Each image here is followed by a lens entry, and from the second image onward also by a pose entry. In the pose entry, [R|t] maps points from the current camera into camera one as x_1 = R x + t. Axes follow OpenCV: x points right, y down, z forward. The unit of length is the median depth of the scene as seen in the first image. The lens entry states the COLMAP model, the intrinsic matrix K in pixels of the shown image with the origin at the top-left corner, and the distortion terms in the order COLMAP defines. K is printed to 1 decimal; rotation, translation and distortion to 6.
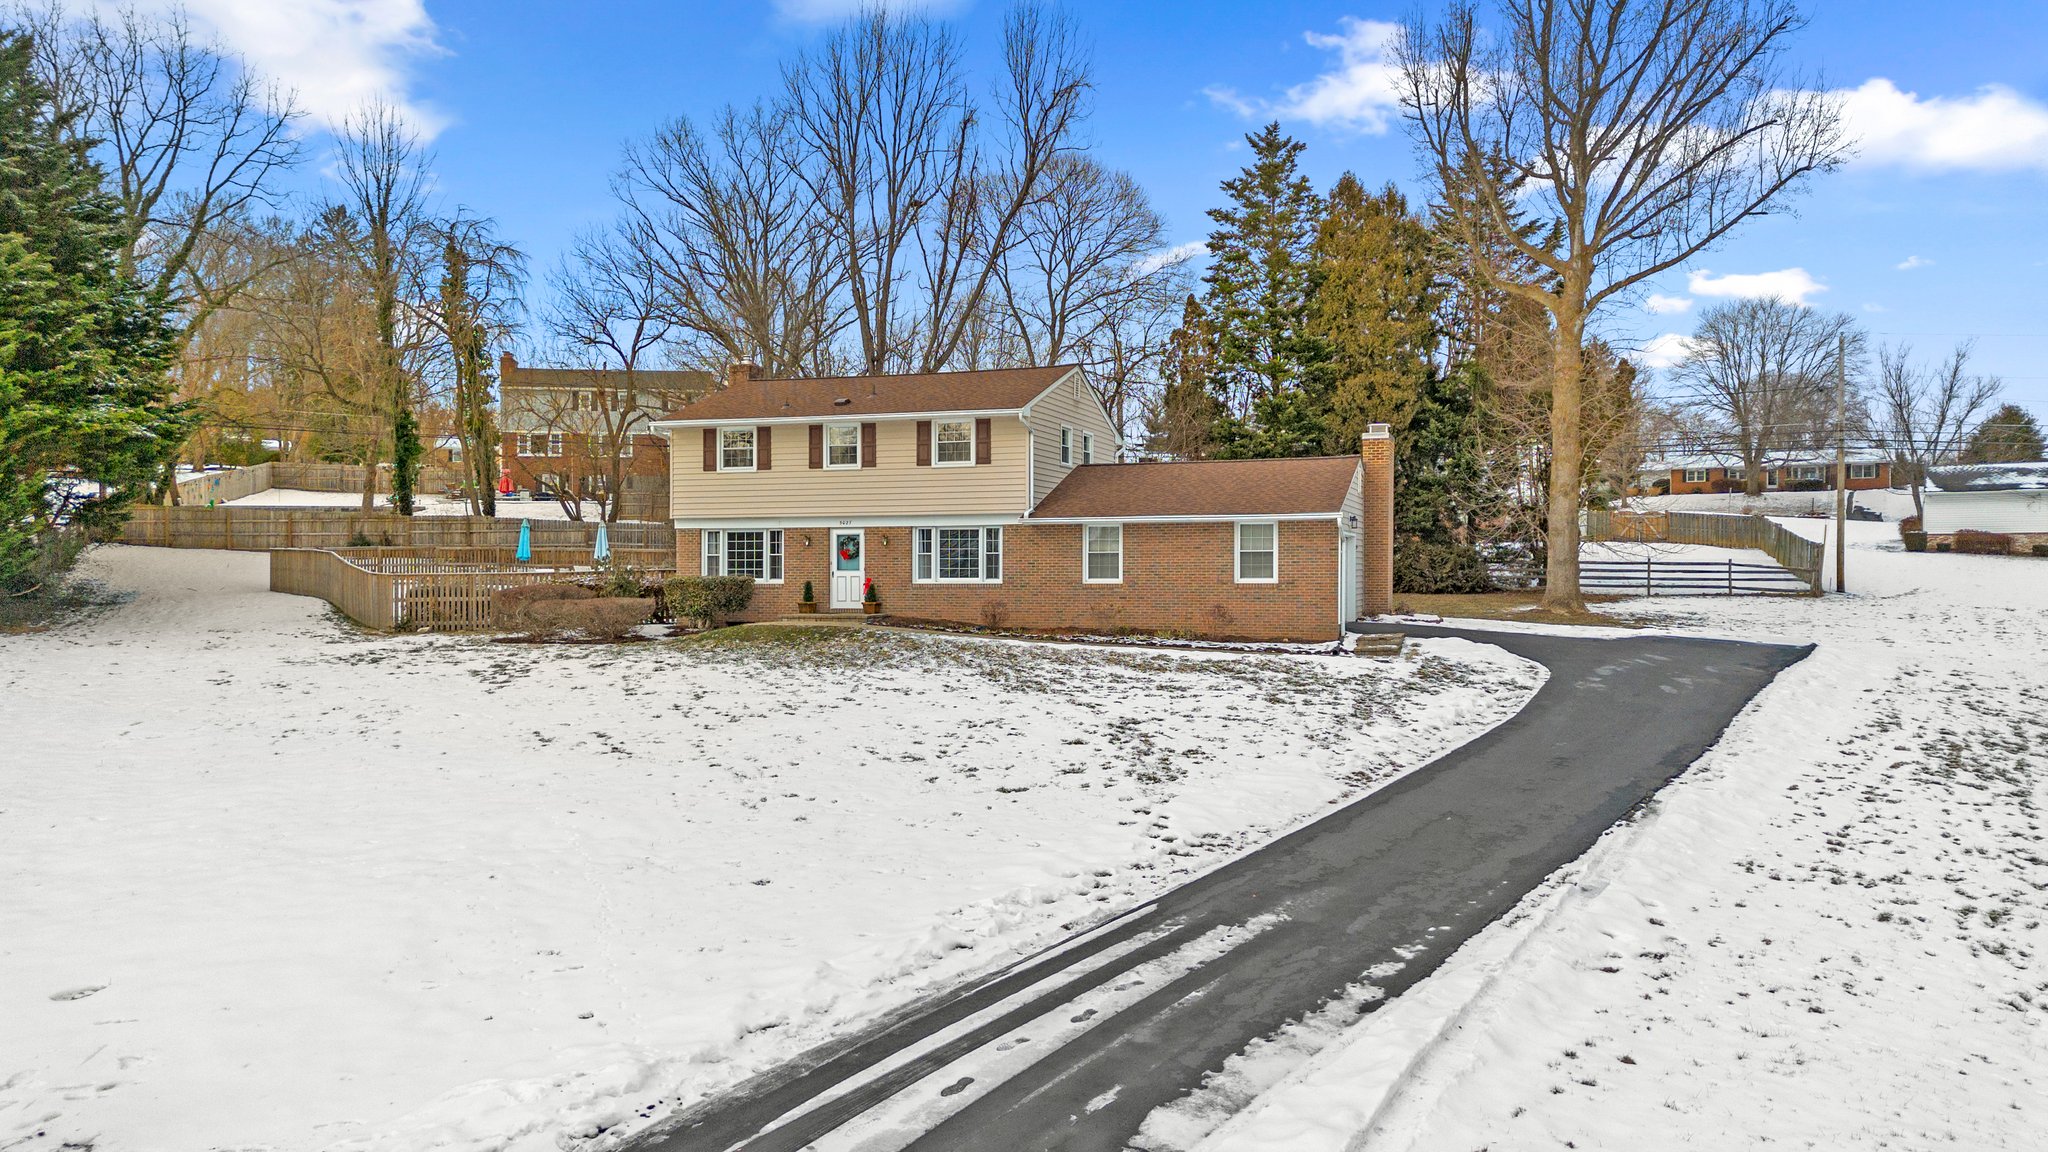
lens RADIAL K [[1448.7, 0, 1043.7], [0, 1448.7, 628.0], [0, 0, 1]] dist [0.059430, -0.060071]
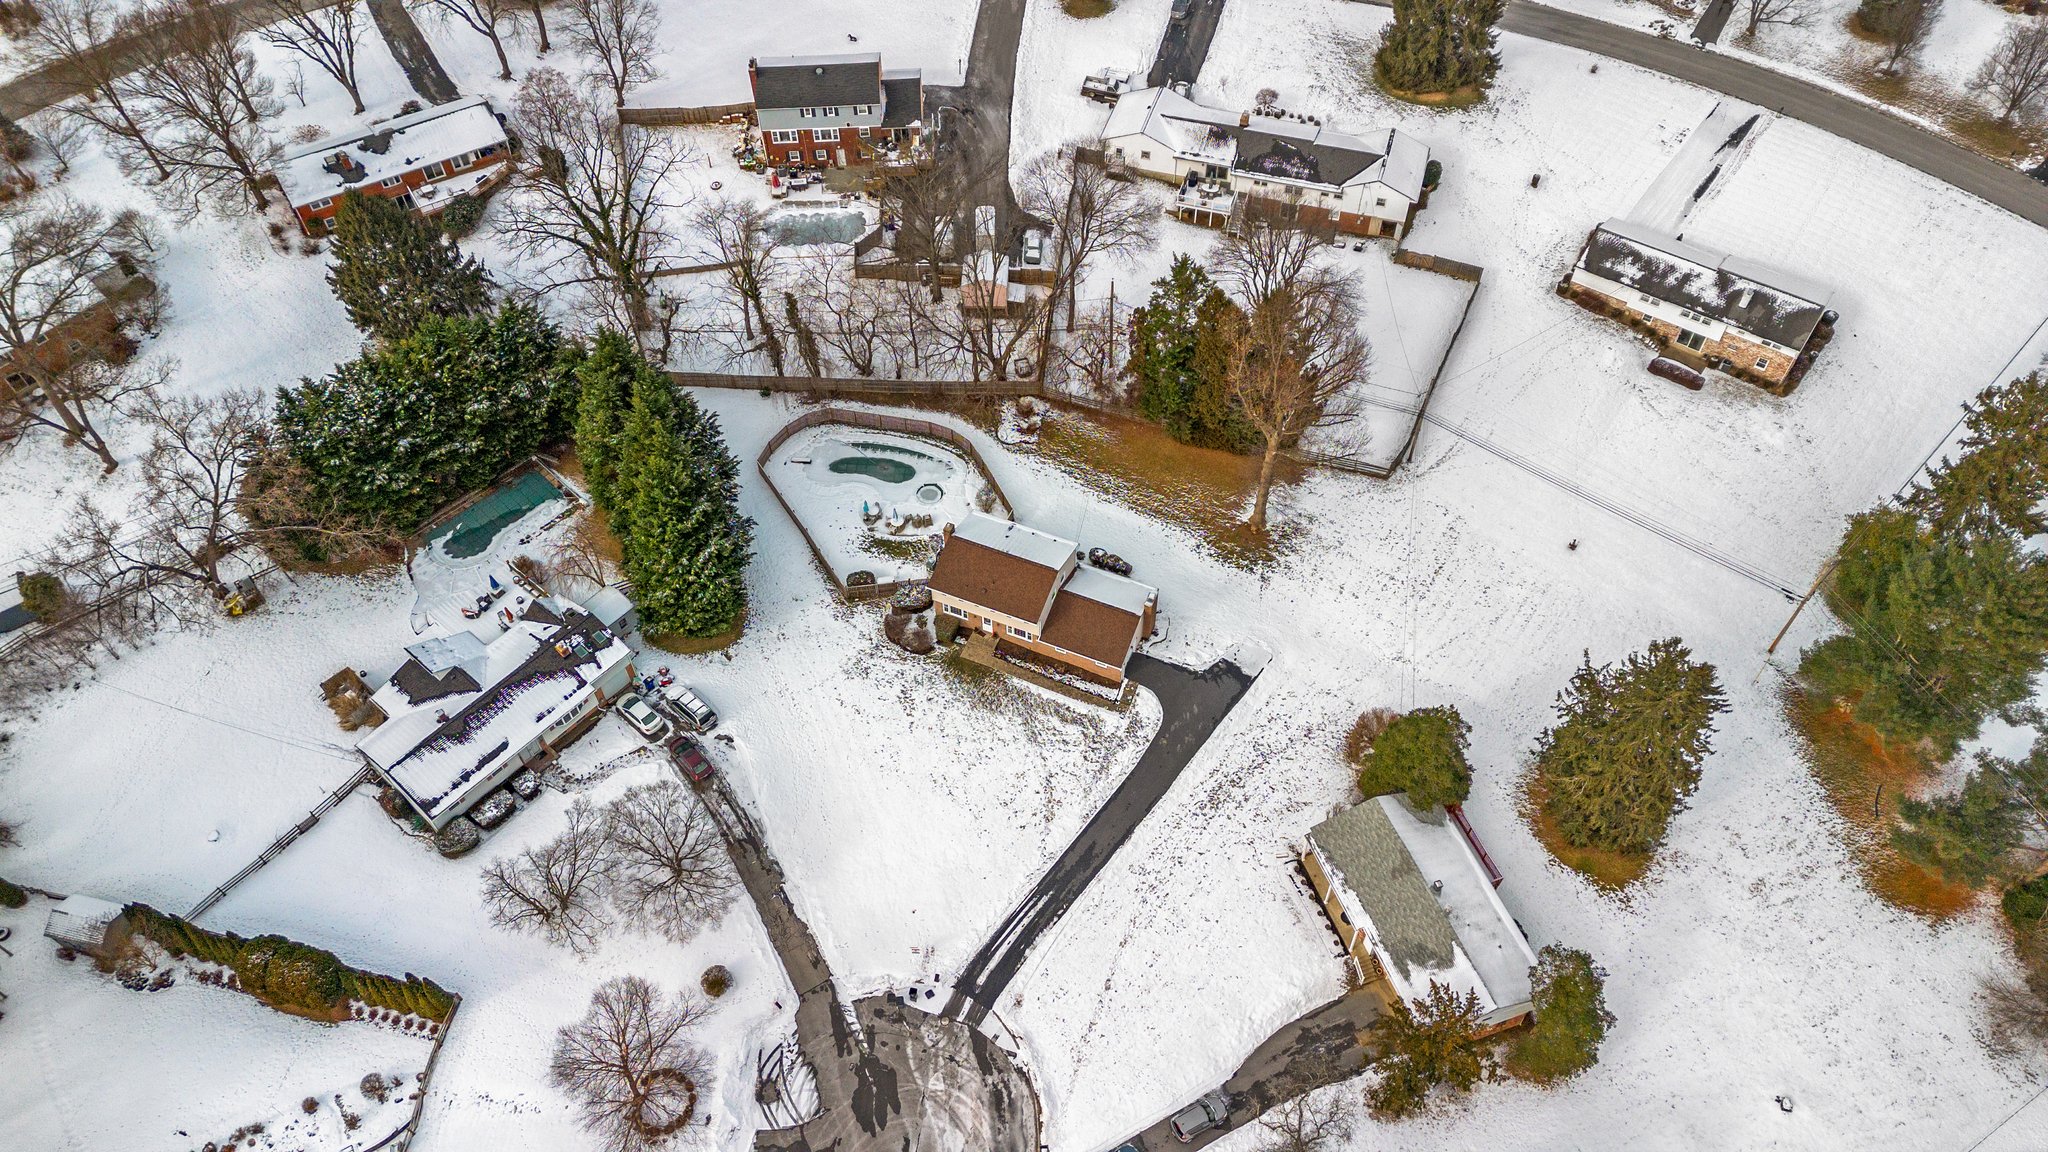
lens RADIAL K [[1448.7, 0, 1022.0], [0, 1448.7, 560.7], [0, 0, 1]] dist [0.059430, -0.060071]
pose [[0.995545, 0.055650, -0.076117, 0.191683], [0.021116, 0.655176, 0.755181, -2.653569], [0.091896, -0.753424, 0.651082, -1.057629]]
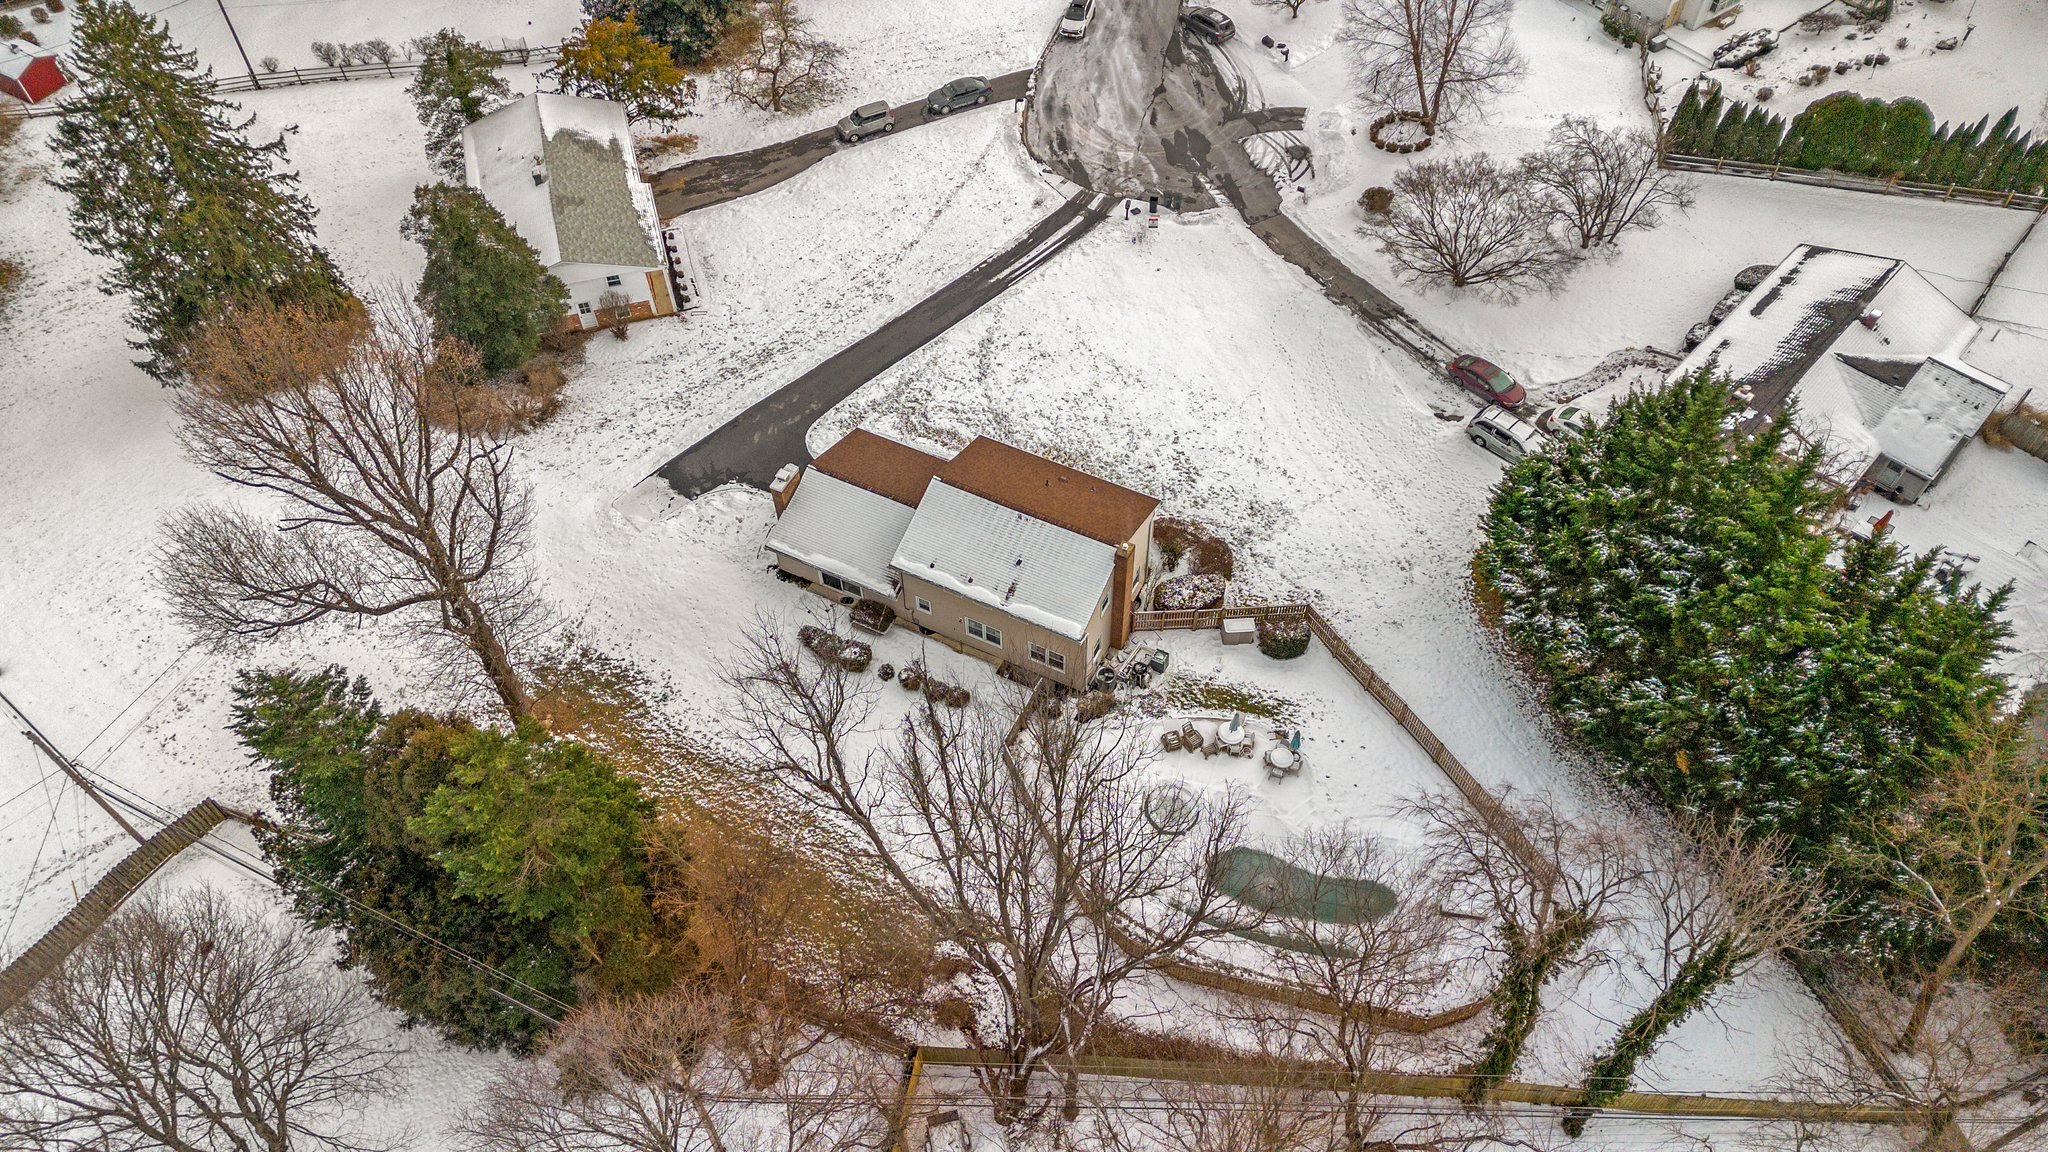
lens RADIAL K [[1448.7, 0, 1031.1], [0, 1448.7, 560.3], [0, 0, 1]] dist [0.059430, -0.060071]
pose [[-0.990137, -0.109601, 0.087266, -0.274349], [0.005790, 0.590346, 0.807129, -1.640577], [-0.139979, 0.799674, -0.583889, 2.214827]]
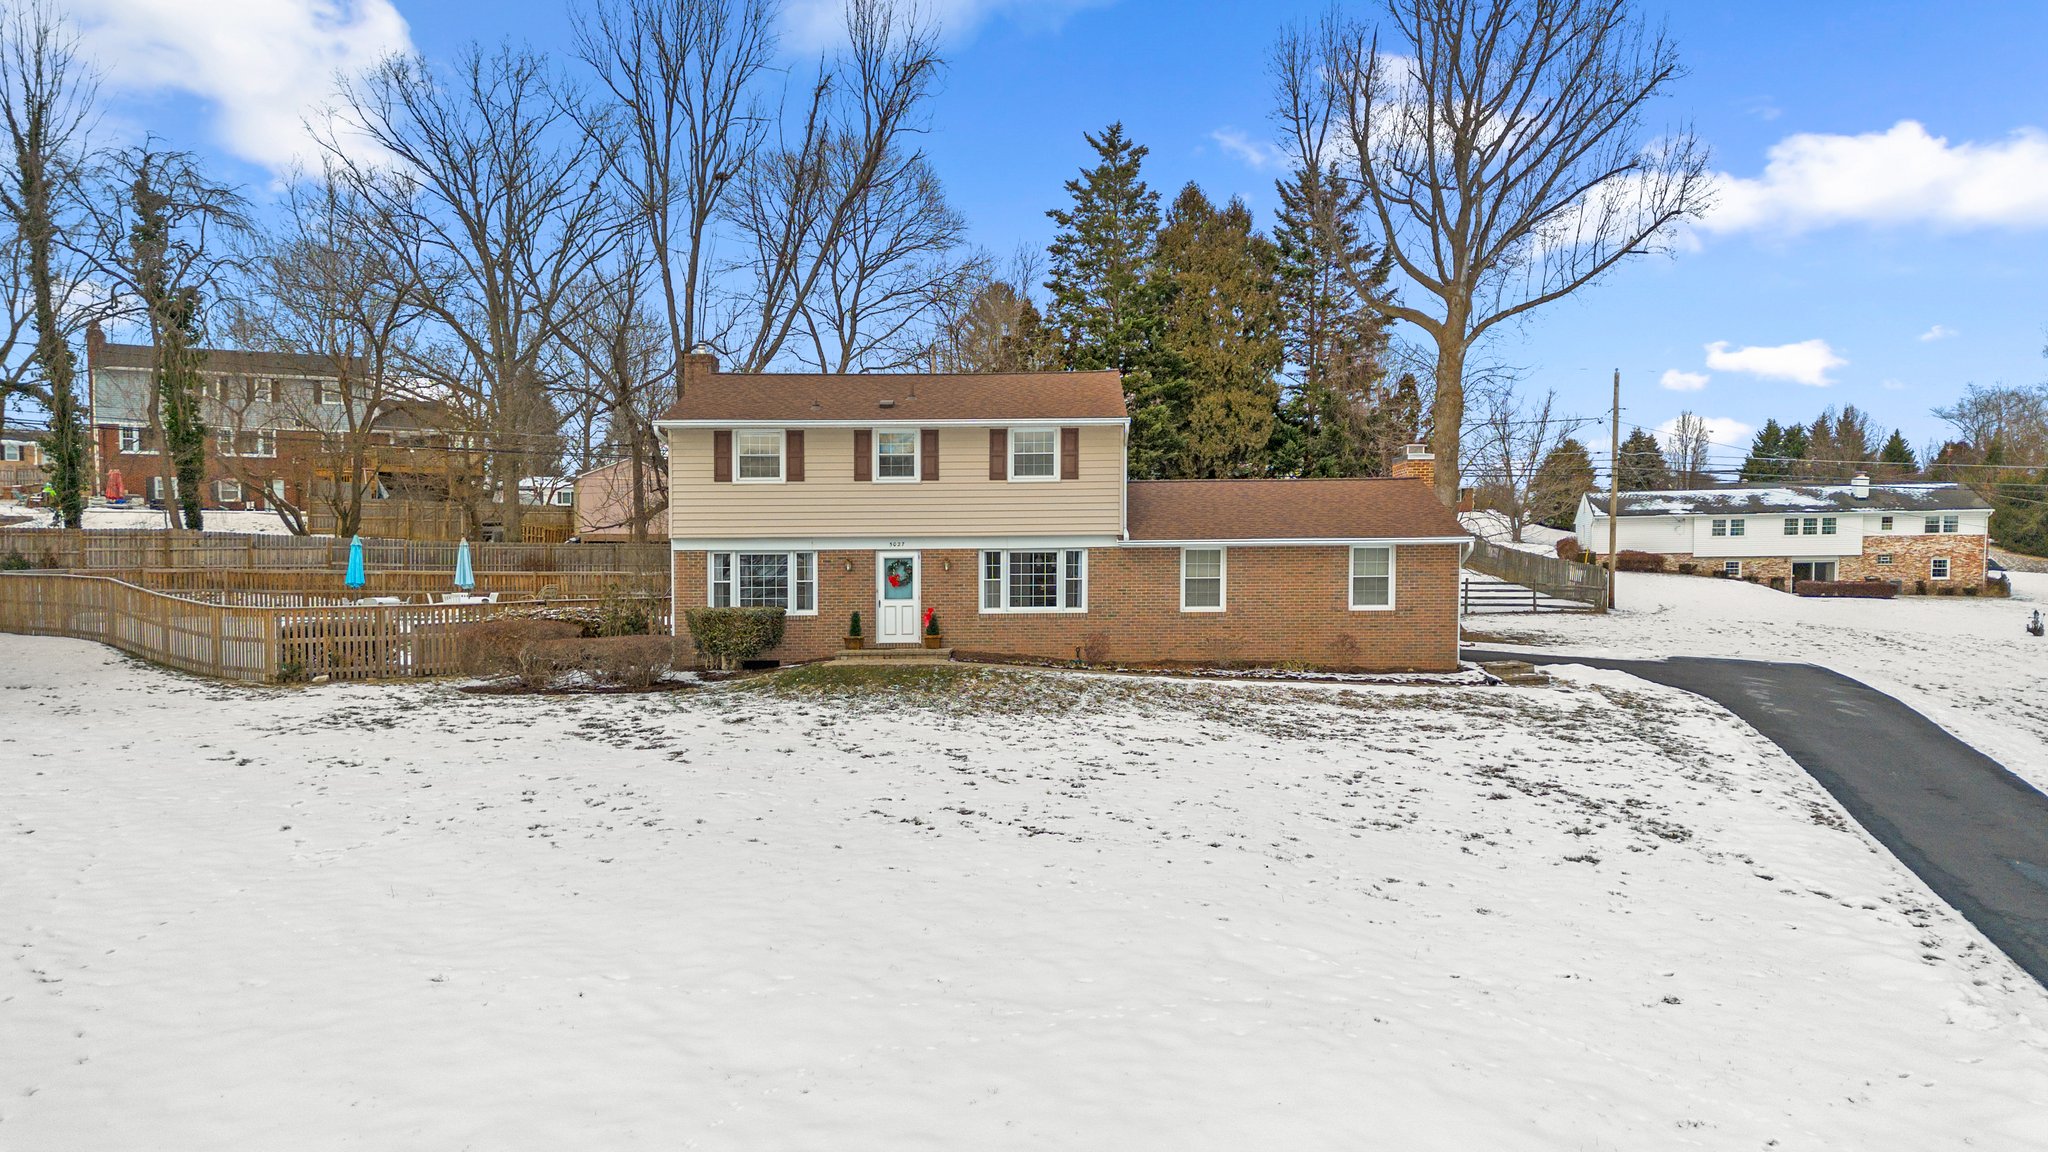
lens RADIAL K [[1448.7, 0, 1050.3], [0, 1448.7, 717.6], [0, 0, 1]] dist [0.059430, -0.060071]
pose [[0.950203, -0.033735, 0.309800, -0.318925], [0.017982, 0.998402, 0.053567, -0.013688], [-0.311112, -0.045328, 0.949292, 0.139559]]
